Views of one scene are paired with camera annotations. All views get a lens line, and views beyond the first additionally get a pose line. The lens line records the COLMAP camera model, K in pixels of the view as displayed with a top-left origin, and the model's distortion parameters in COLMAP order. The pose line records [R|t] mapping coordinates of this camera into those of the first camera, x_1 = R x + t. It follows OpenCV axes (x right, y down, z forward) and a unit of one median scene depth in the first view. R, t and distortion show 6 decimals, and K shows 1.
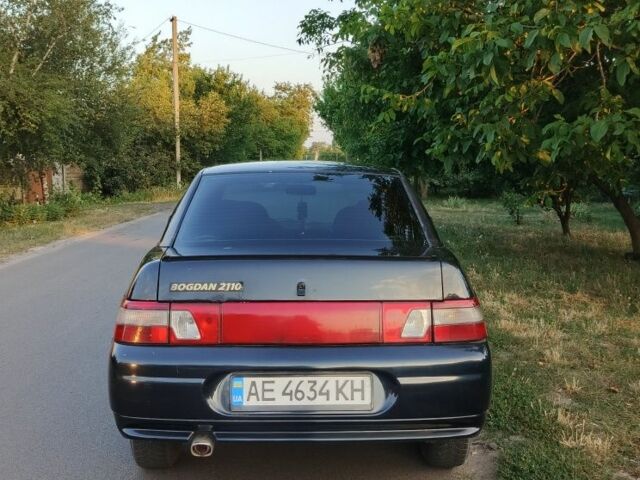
lens RADIAL K [[697.2, 0, 321.5], [0, 697.2, 242.4], [0, 0, 1]] dist [-0.001320, 0.000000]
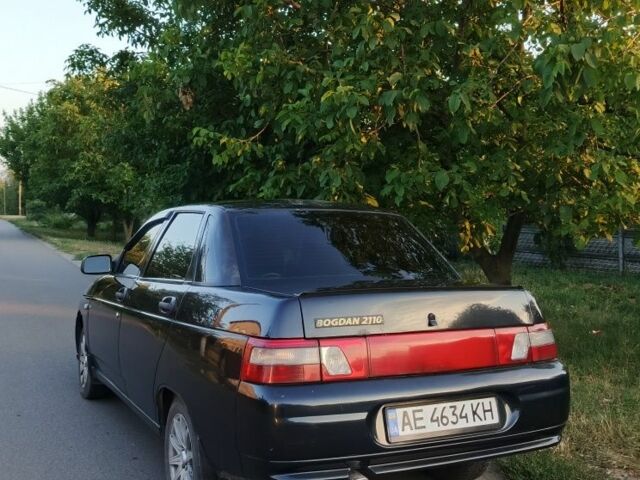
lens RADIAL K [[697.2, 0, 319.4], [0, 697.2, 238.3], [0, 0, 1]] dist [-0.001320, 0.000000]
pose [[0.922303, 0.003919, 0.386448, -0.610589], [0.022771, 0.997660, -0.064462, 0.008049], [-0.385797, 0.068253, 0.920056, 0.085157]]
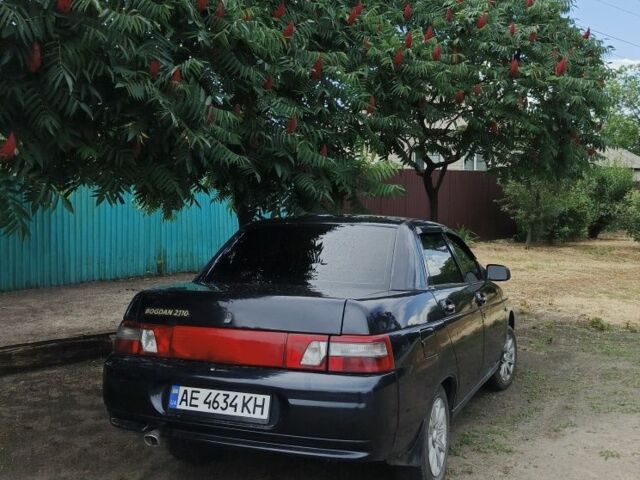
lens RADIAL K [[697.2, 0, 319.9], [0, 697.2, 239.9], [0, 0, 1]] dist [-0.001320, 0.000000]
pose [[0.898819, 0.000832, -0.438320, 0.660714], [-0.027564, 0.998126, -0.054628, -0.006509], [0.437453, 0.061182, 0.897157, -0.027985]]
